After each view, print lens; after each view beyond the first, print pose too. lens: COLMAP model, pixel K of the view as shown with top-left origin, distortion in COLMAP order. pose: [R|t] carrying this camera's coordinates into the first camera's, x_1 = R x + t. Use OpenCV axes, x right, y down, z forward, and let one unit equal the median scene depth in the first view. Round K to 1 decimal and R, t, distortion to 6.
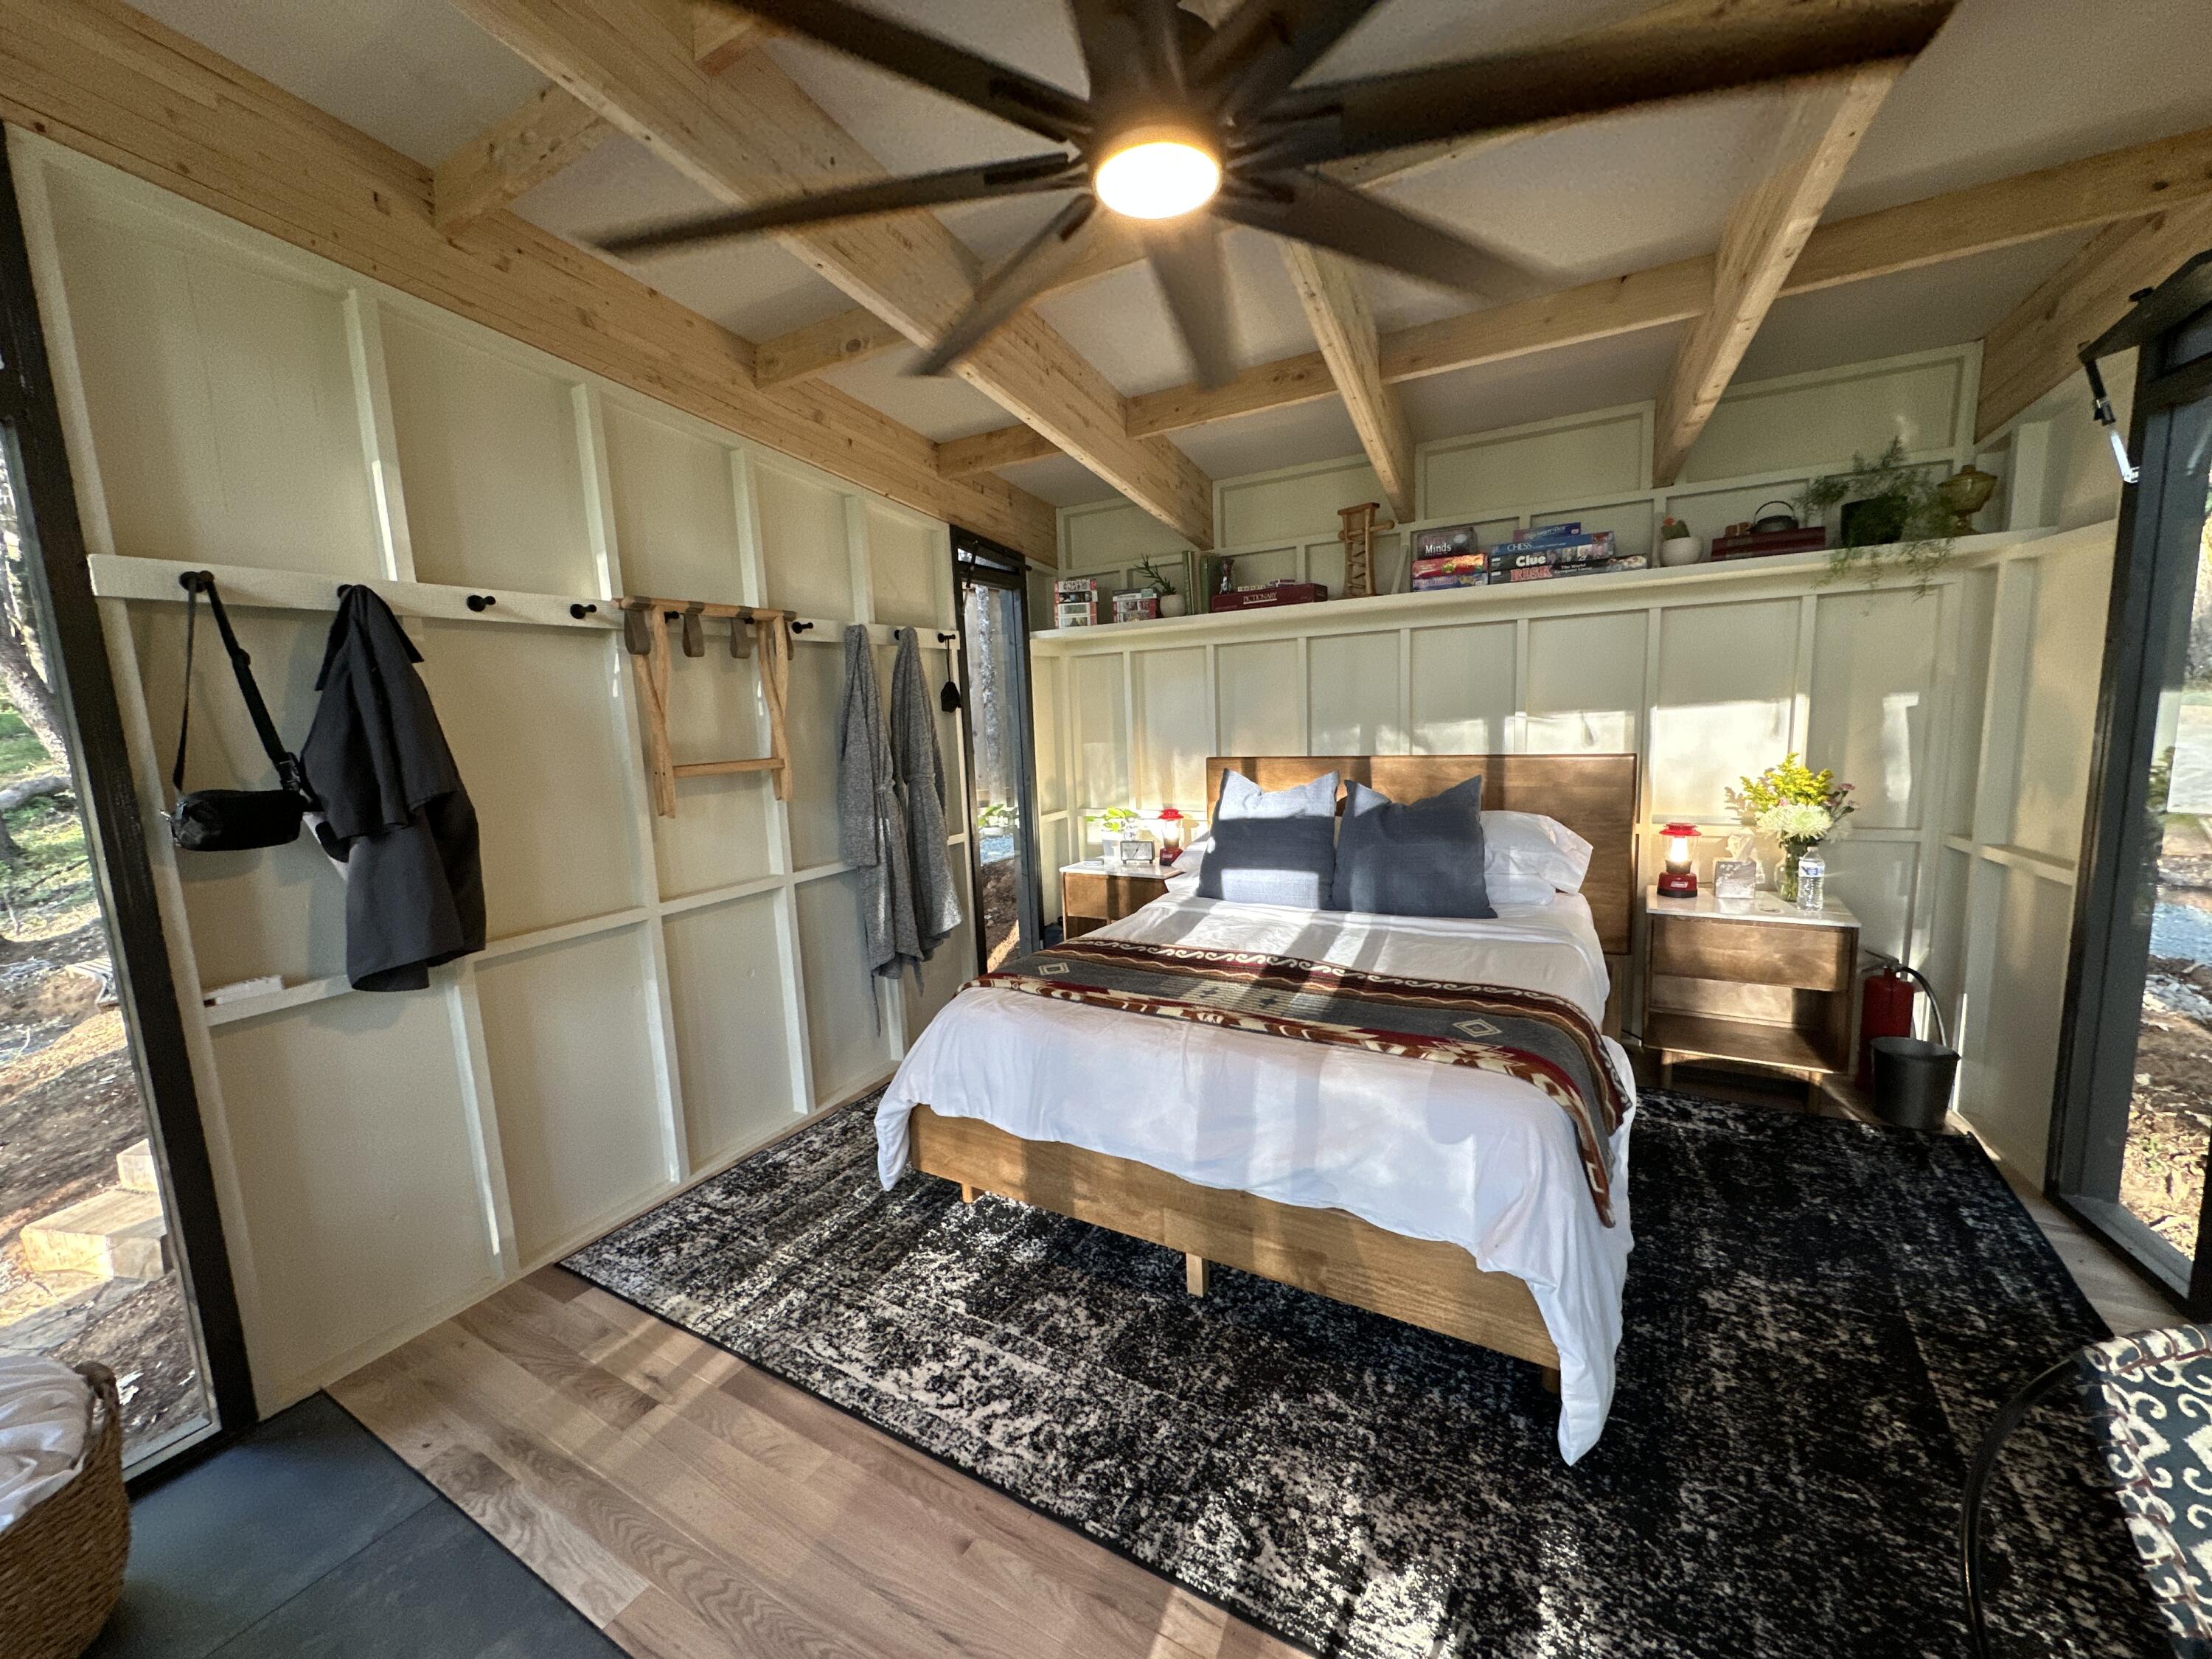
lens RADIAL K [[883.7, 0, 1102.2], [0, 883.7, 829.5], [0, 0, 1]] dist [-0.006202, -0.000010]
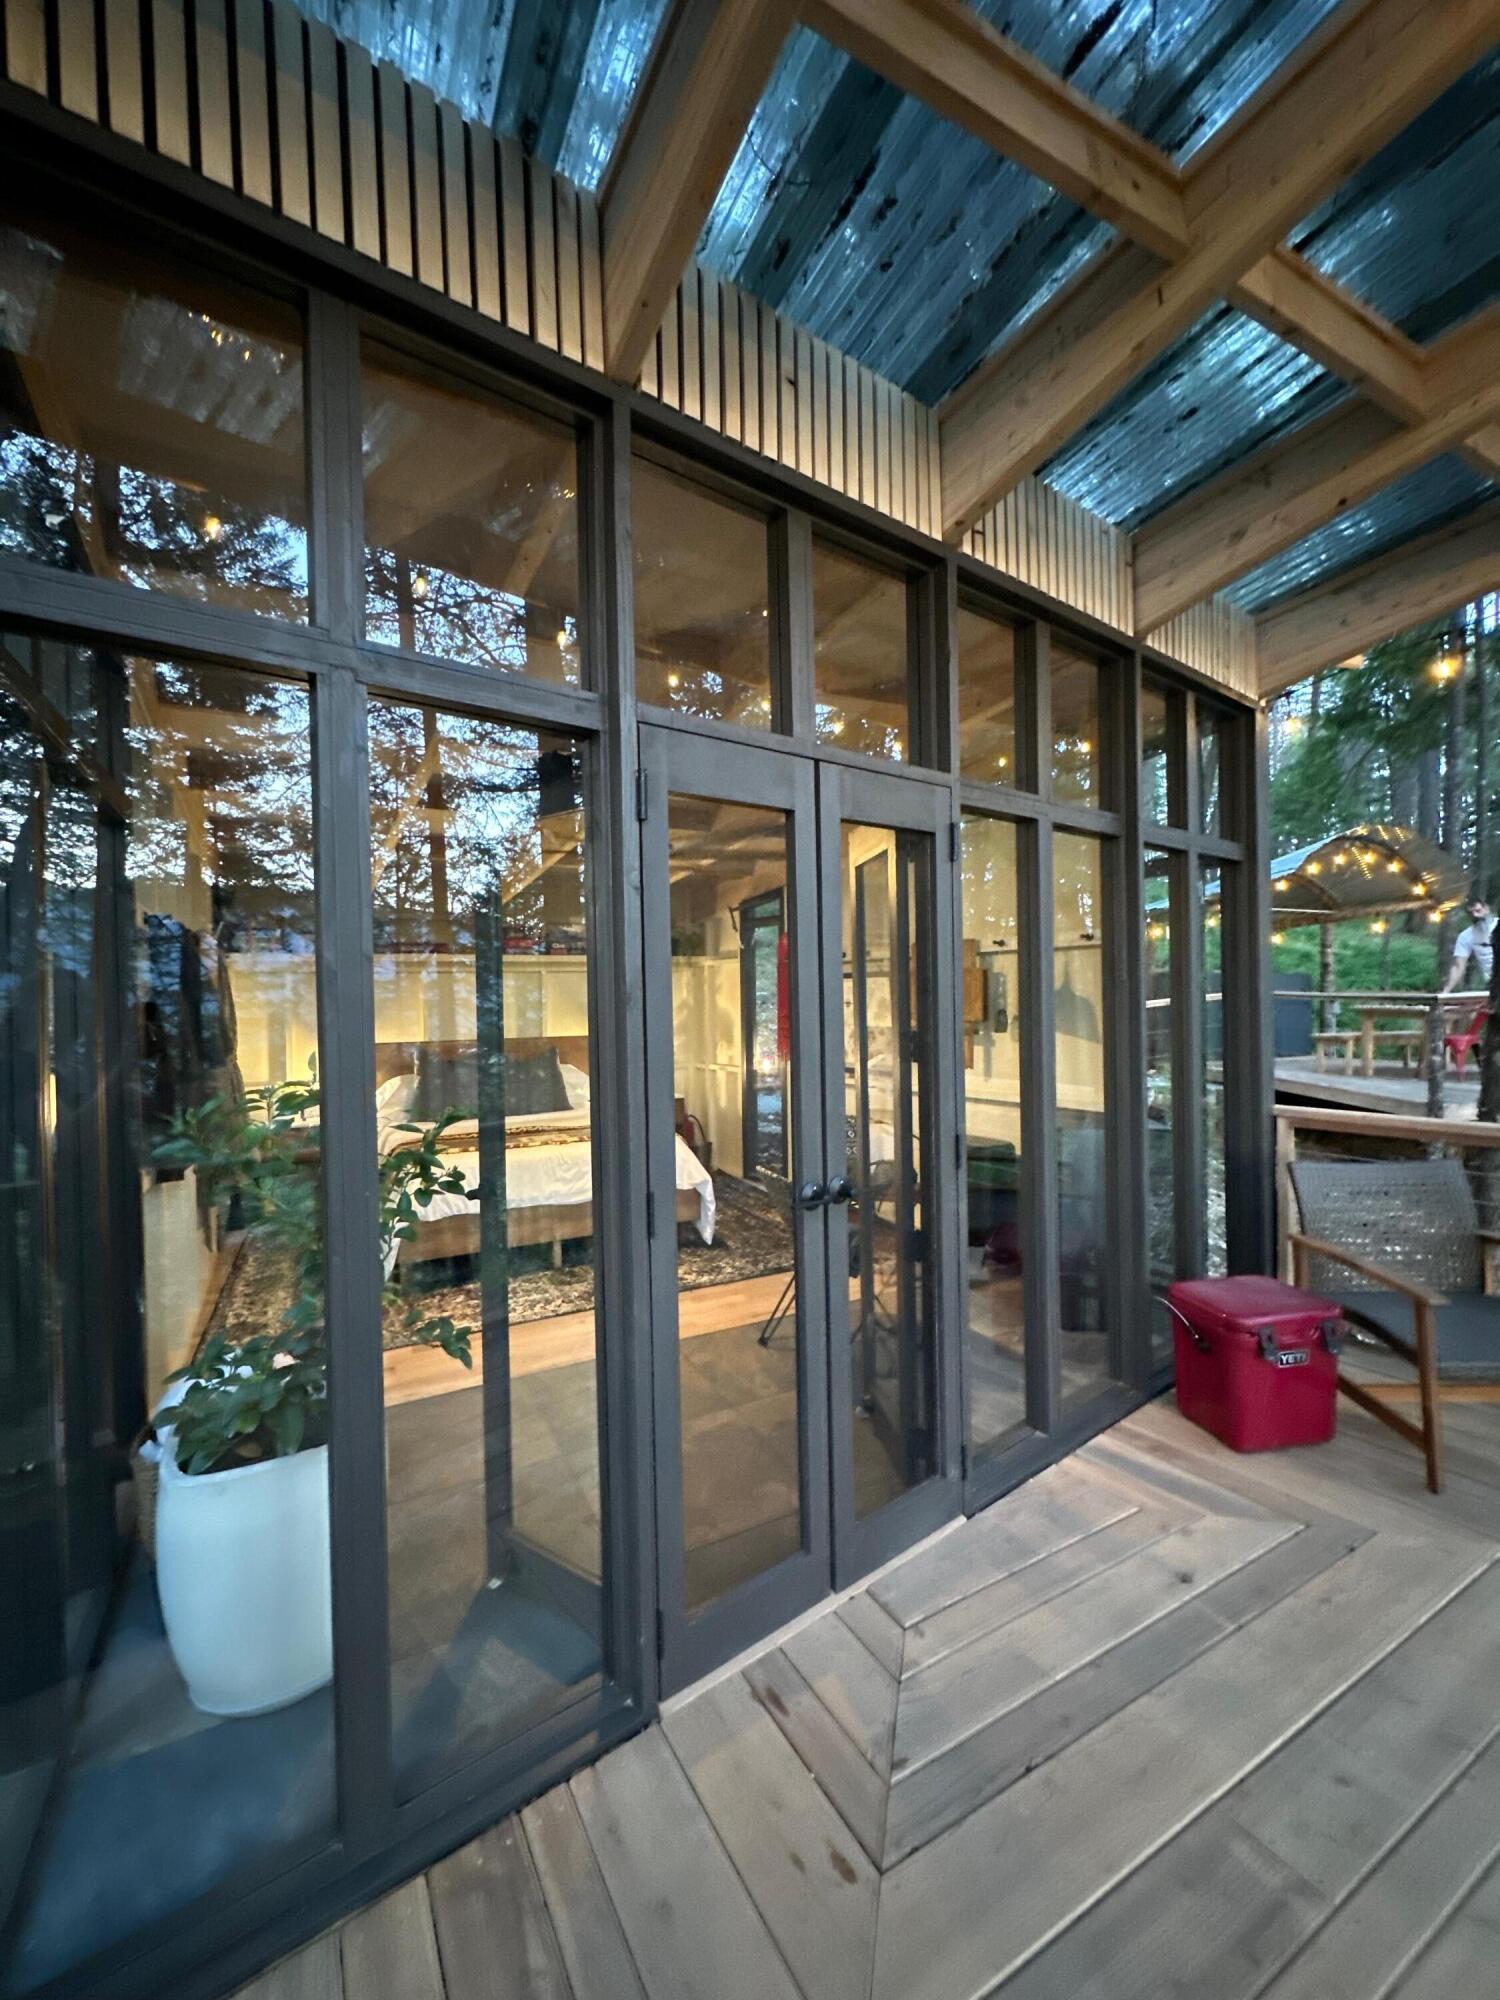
lens RADIAL K [[796.4, 0, 748.4], [0, 796.4, 1007.9], [0, 0, 1]] dist [-0.002381, 0.000441]
pose [[0.512585, 0.028605, 0.858160, -1.347786], [0.115935, 0.987987, -0.102181, 0.137617], [-0.850774, 0.151867, 0.503111, -0.507313]]
